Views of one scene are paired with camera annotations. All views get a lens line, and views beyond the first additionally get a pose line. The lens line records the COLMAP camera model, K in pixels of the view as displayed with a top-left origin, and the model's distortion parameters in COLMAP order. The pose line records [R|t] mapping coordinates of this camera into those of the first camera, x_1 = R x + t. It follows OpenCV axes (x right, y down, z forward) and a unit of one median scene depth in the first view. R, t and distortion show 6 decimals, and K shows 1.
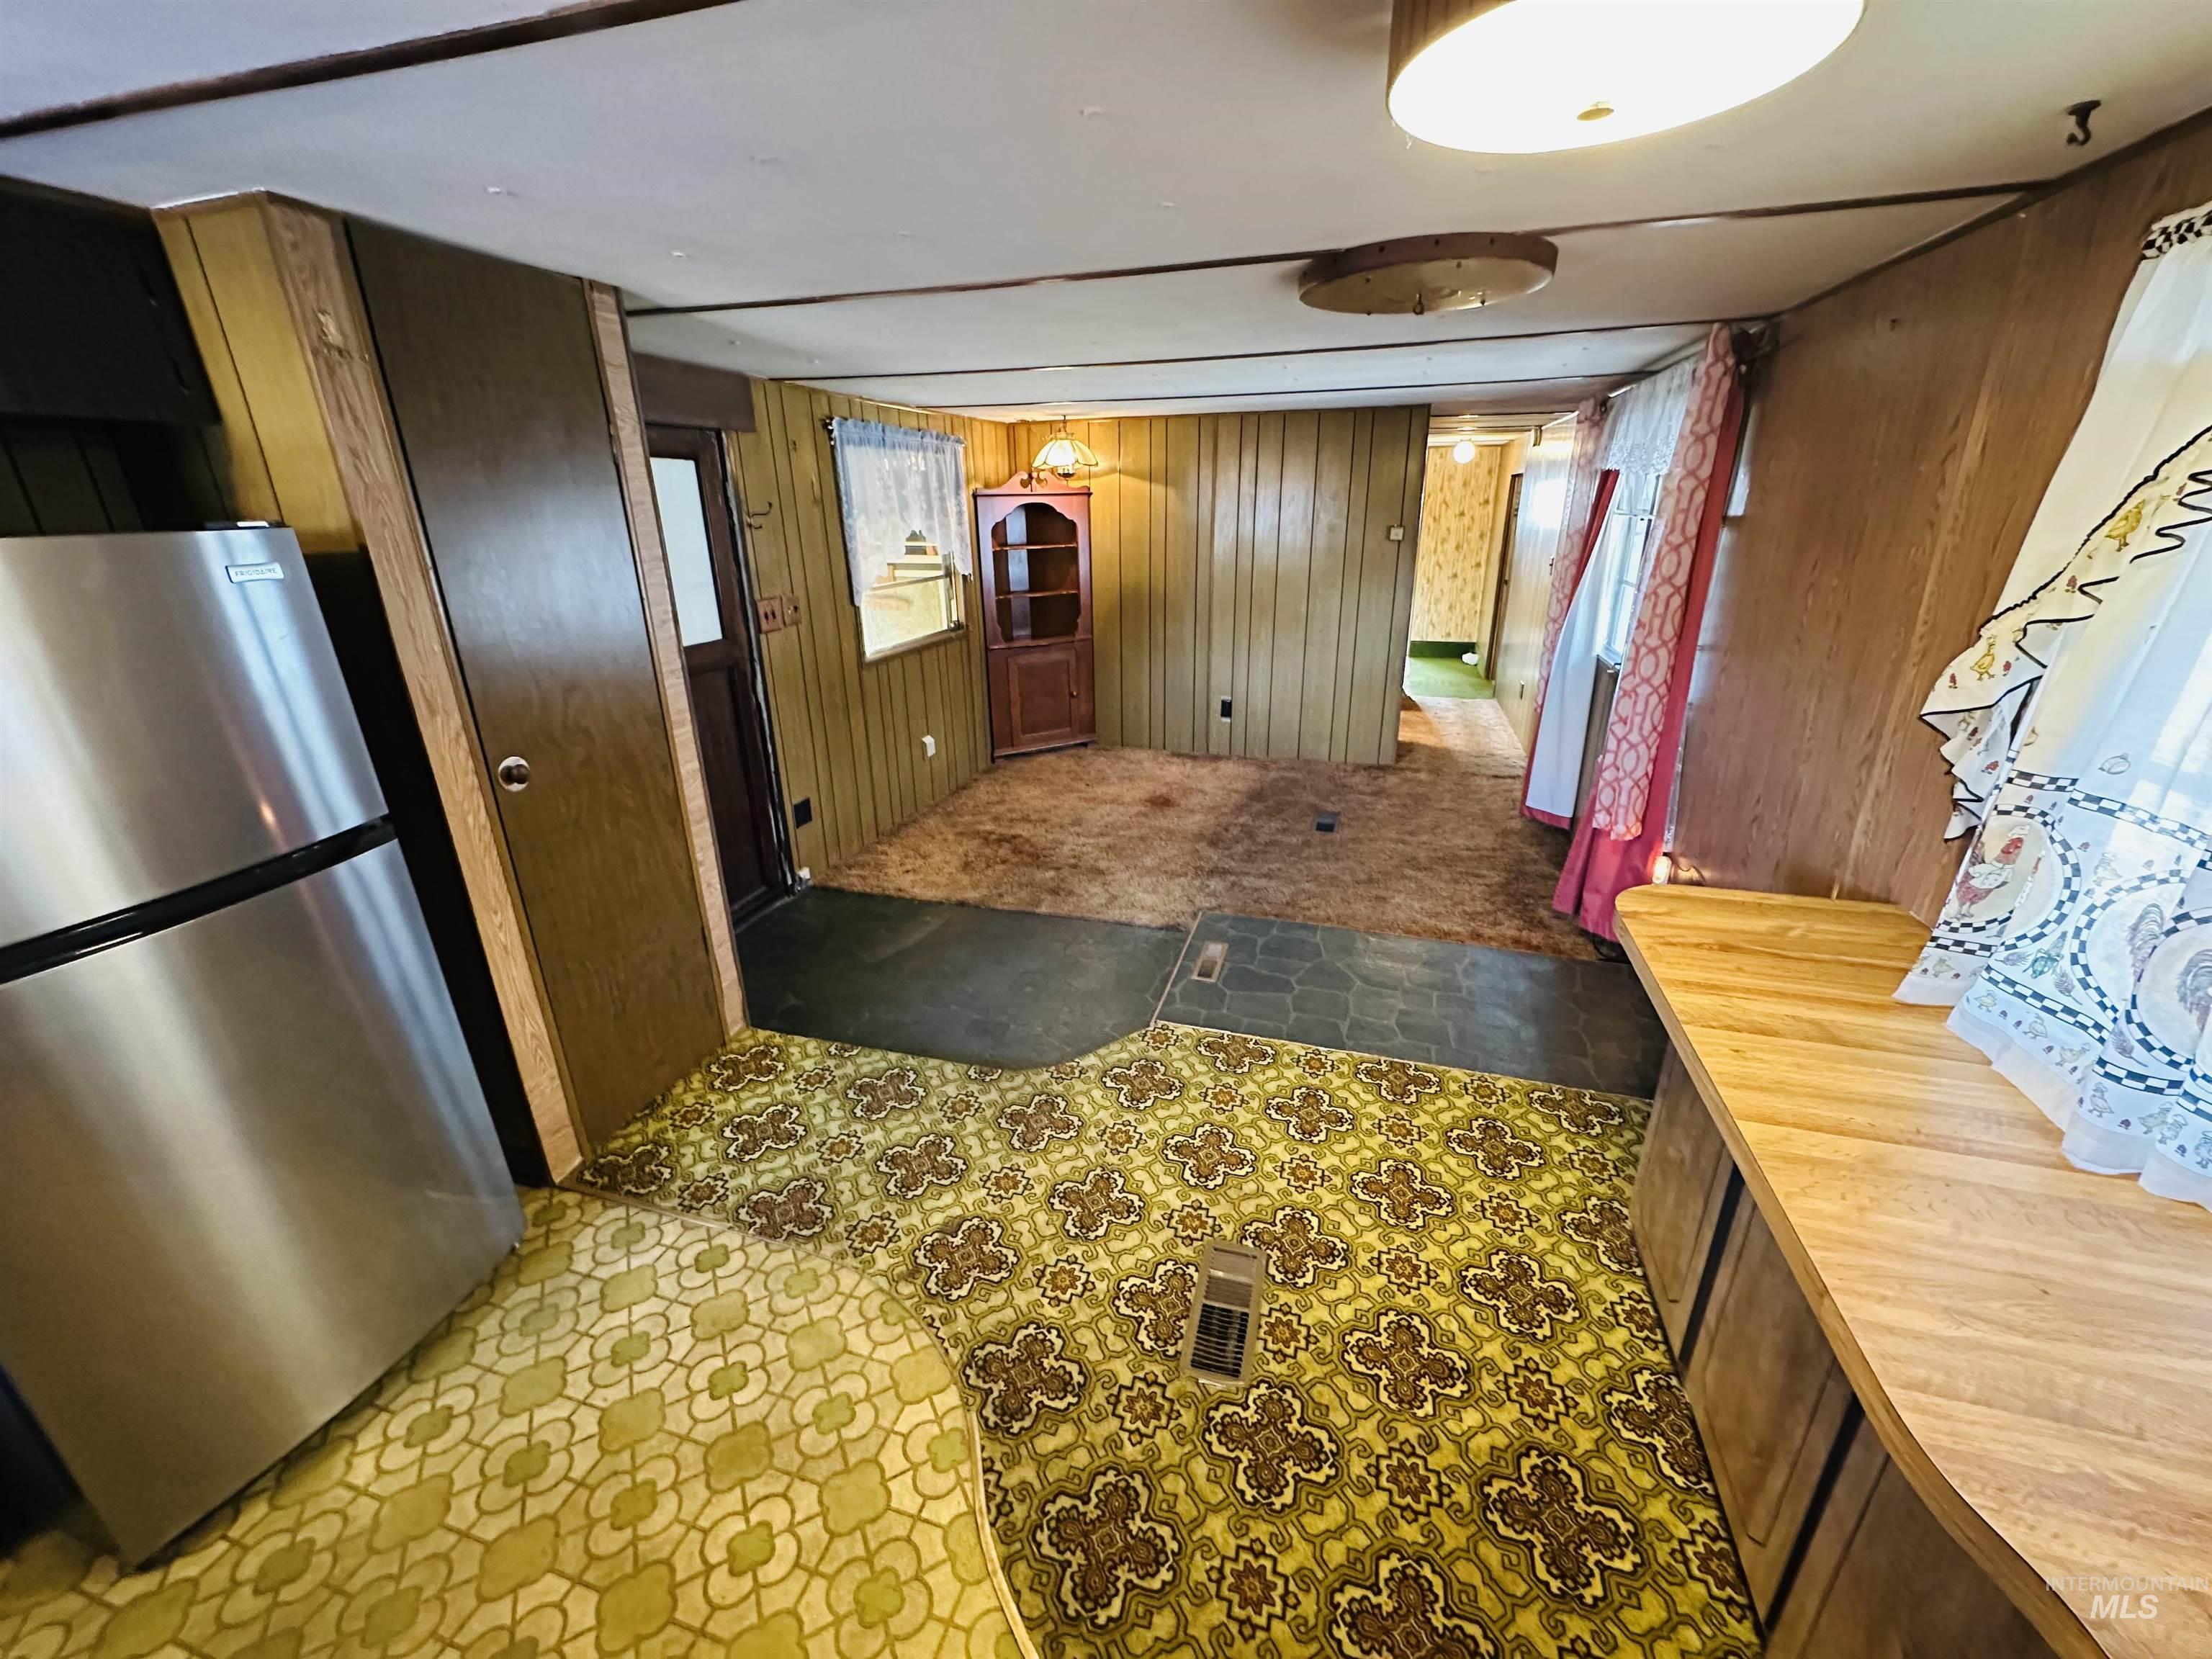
lens RADIAL K [[876.4, 0, 1108.9], [0, 876.4, 825.8], [0, 0, 1]] dist [-0.001035, 0.000810]
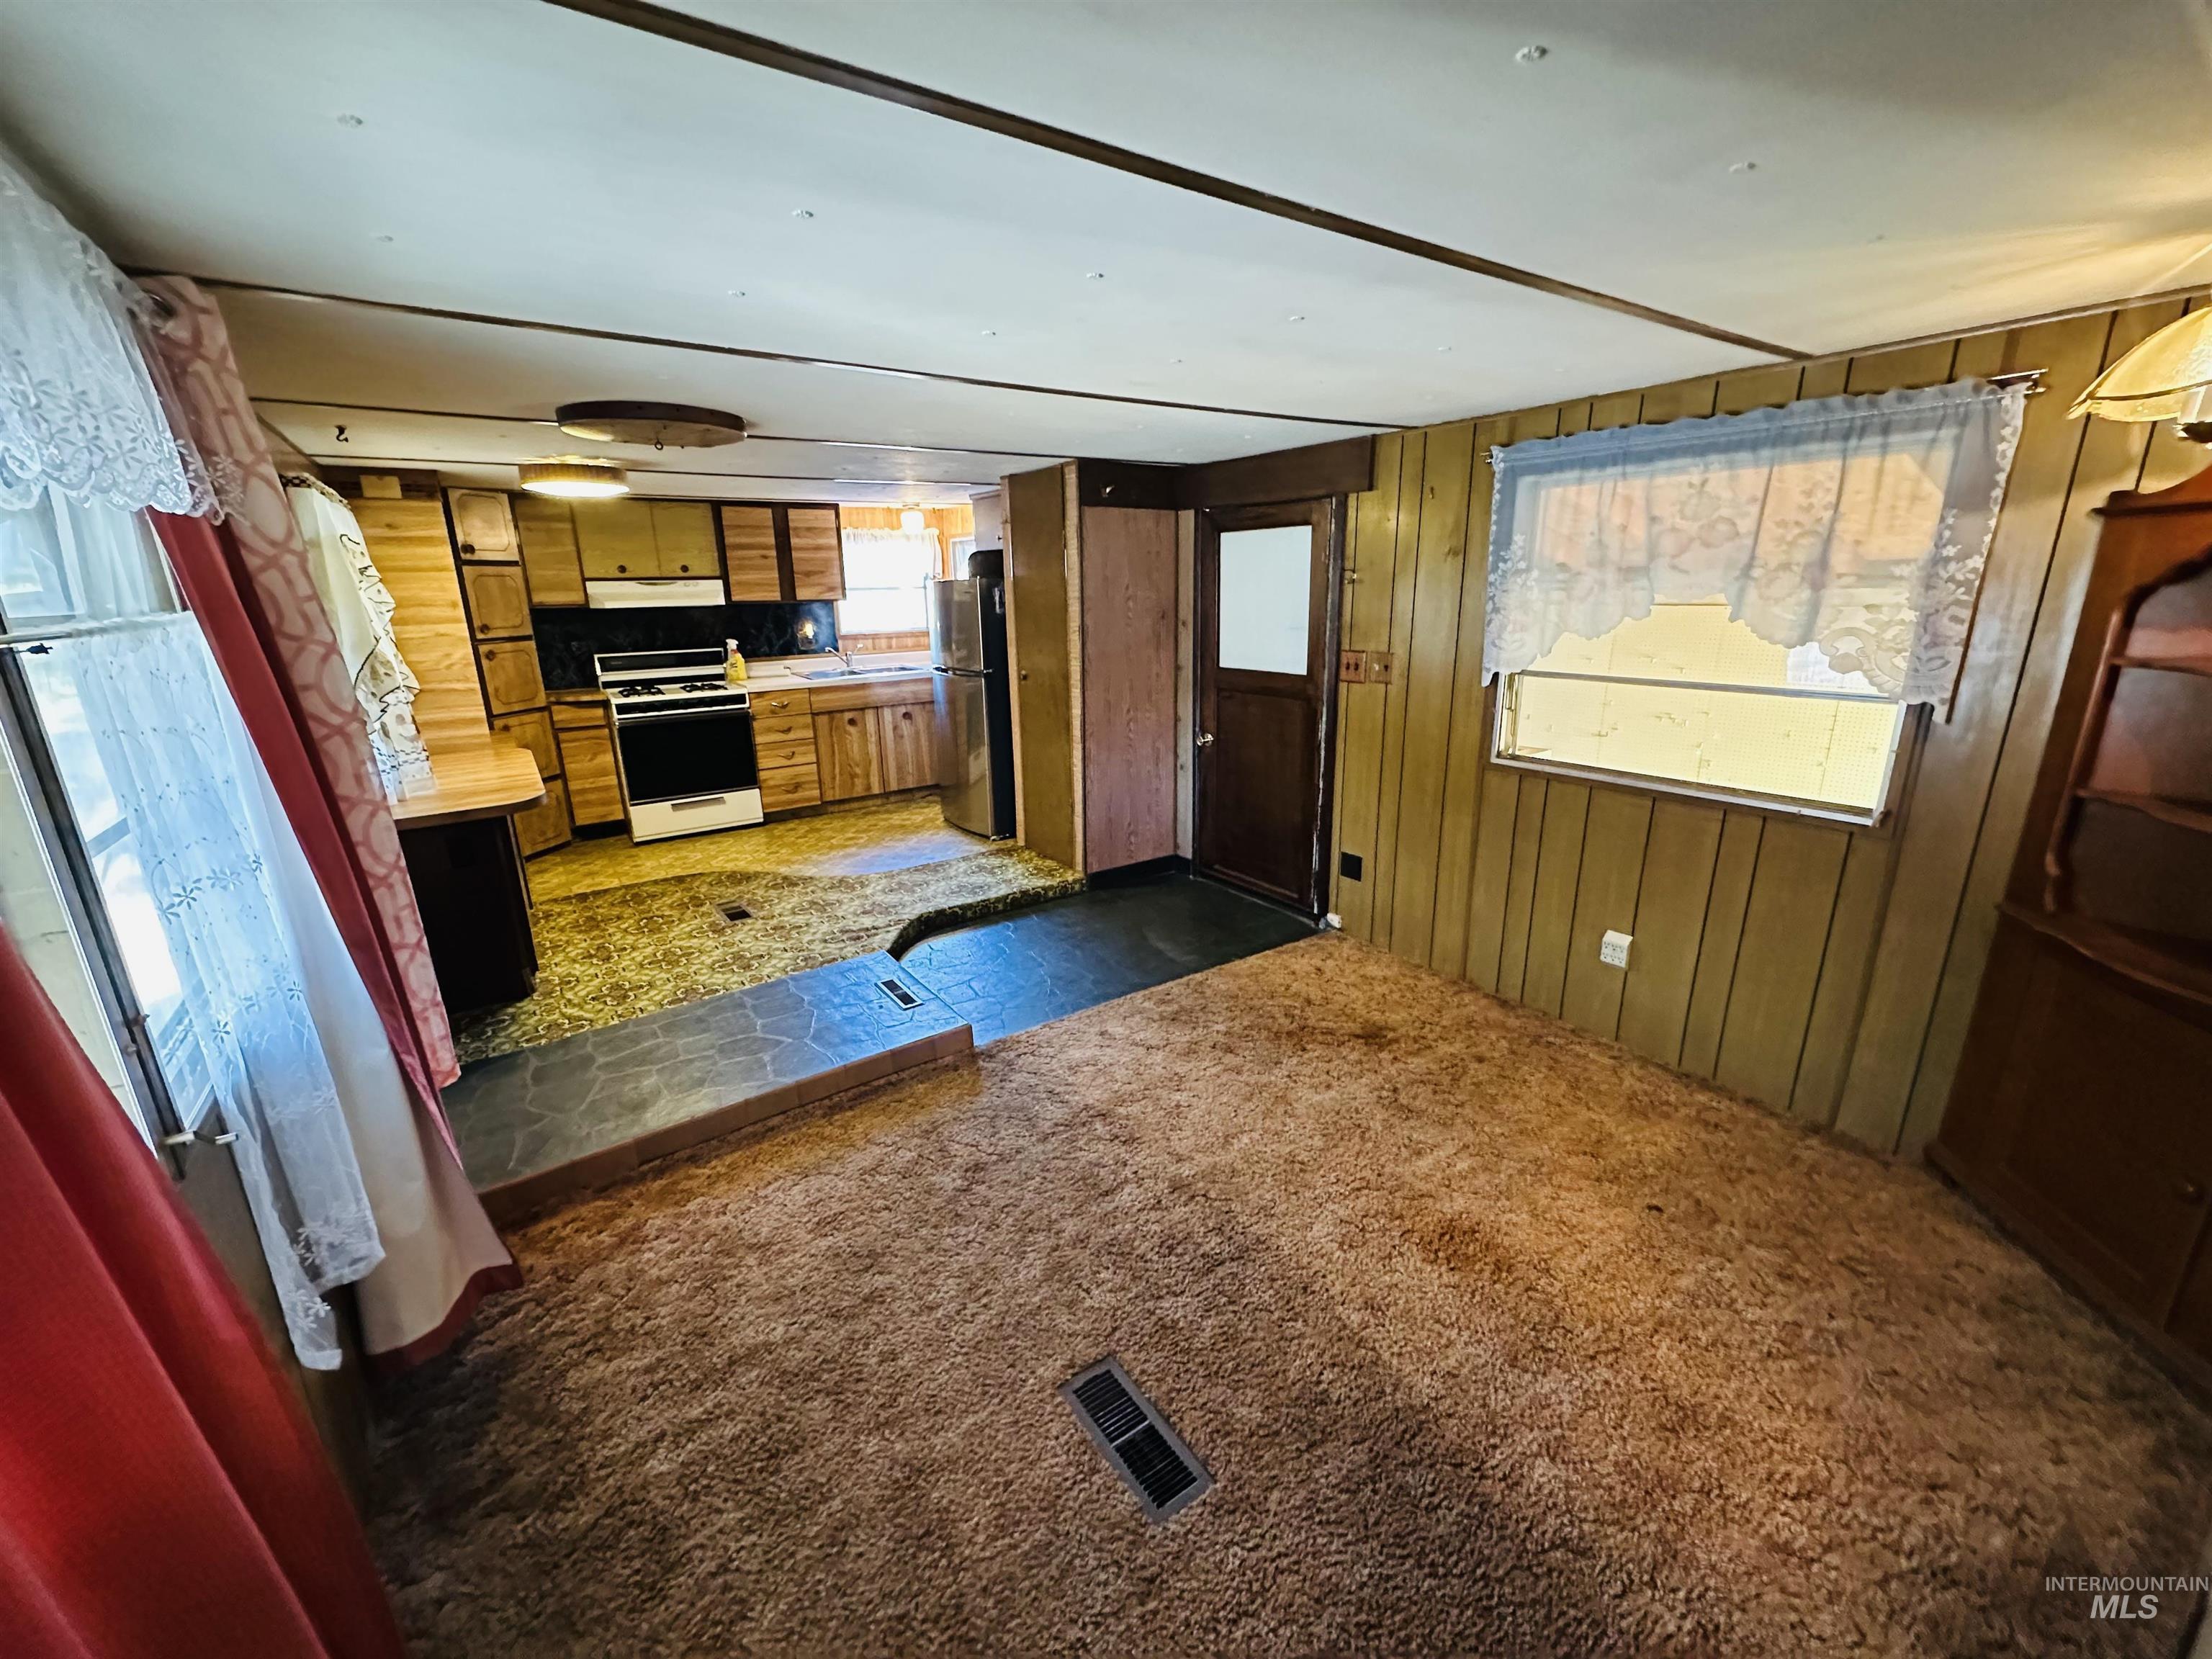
lens RADIAL K [[876.4, 0, 1108.1], [0, 876.4, 834.0], [0, 0, 1]] dist [-0.001035, 0.000810]
pose [[-0.618645, 0.247995, -0.745504, 1.096445], [-0.242075, 0.842547, 0.481159, -0.908778], [0.747448, 0.478135, -0.461204, 2.466033]]
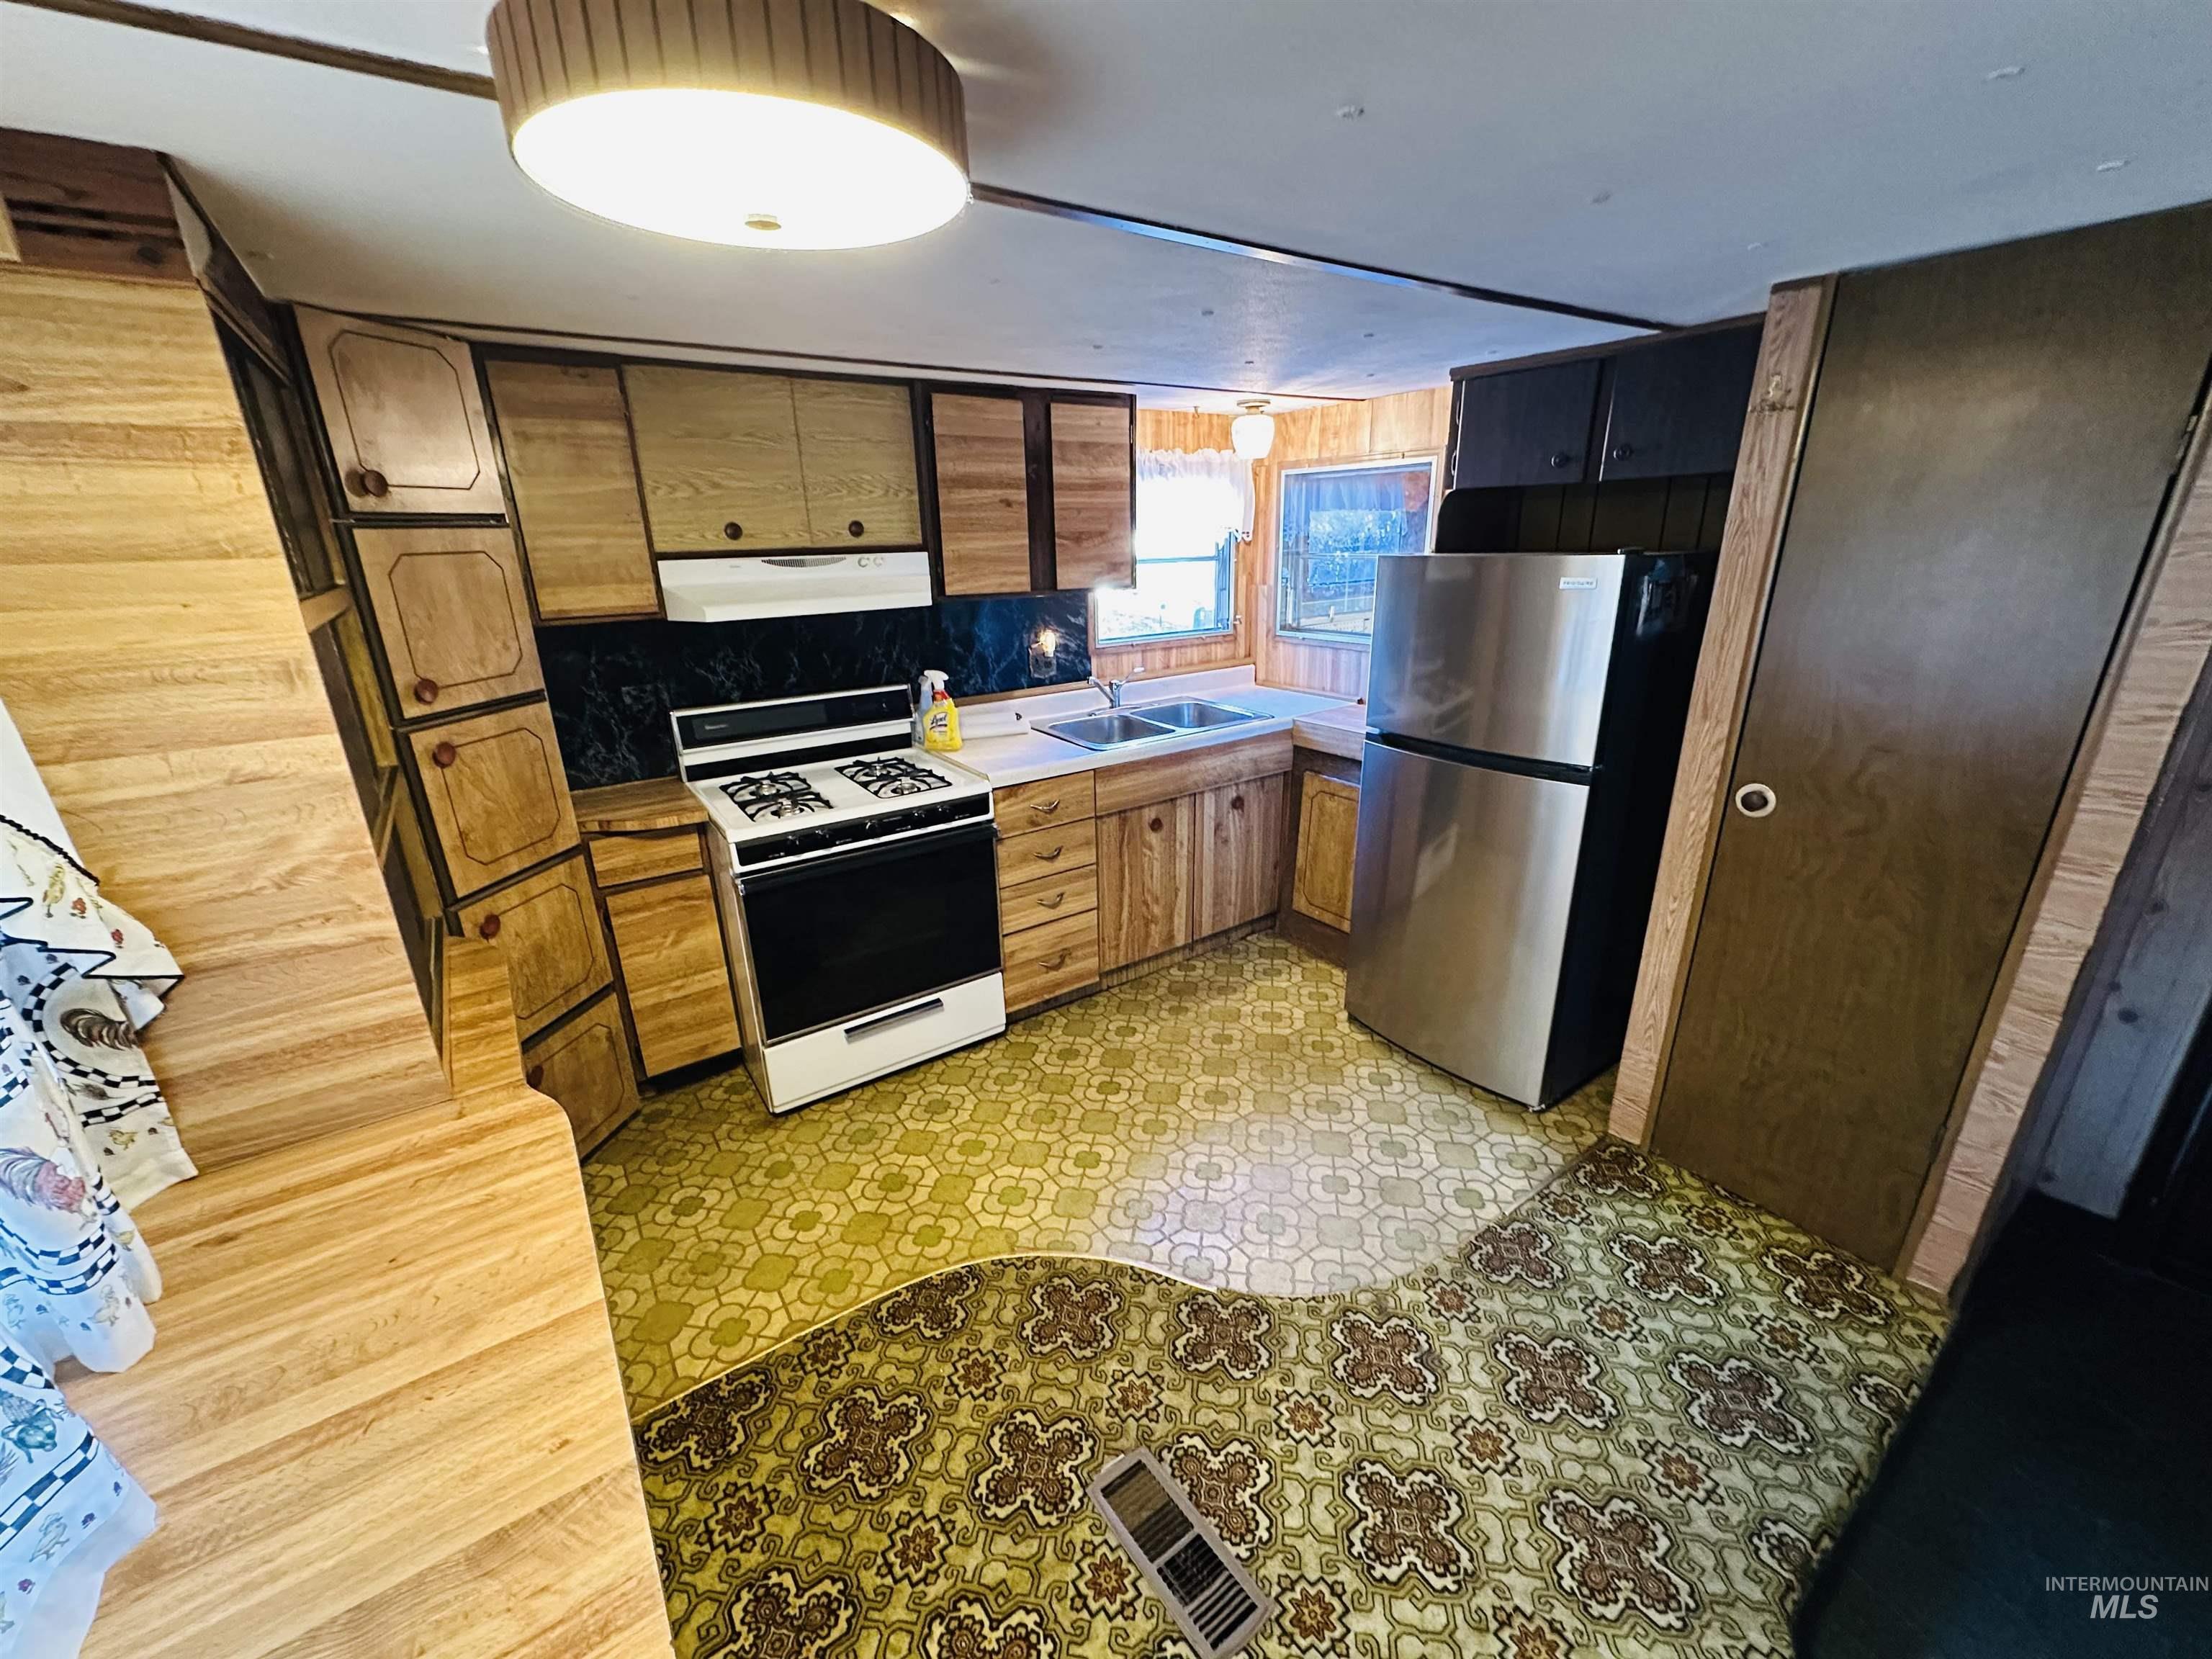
lens RADIAL K [[876.4, 0, 1111.1], [0, 876.4, 833.9], [0, 0, 1]] dist [-0.001035, 0.000810]
pose [[-0.611679, 0.291144, -0.735584, 0.517437], [-0.241372, 0.816799, 0.524003, -0.367870], [0.753385, 0.498071, -0.429344, 0.870495]]
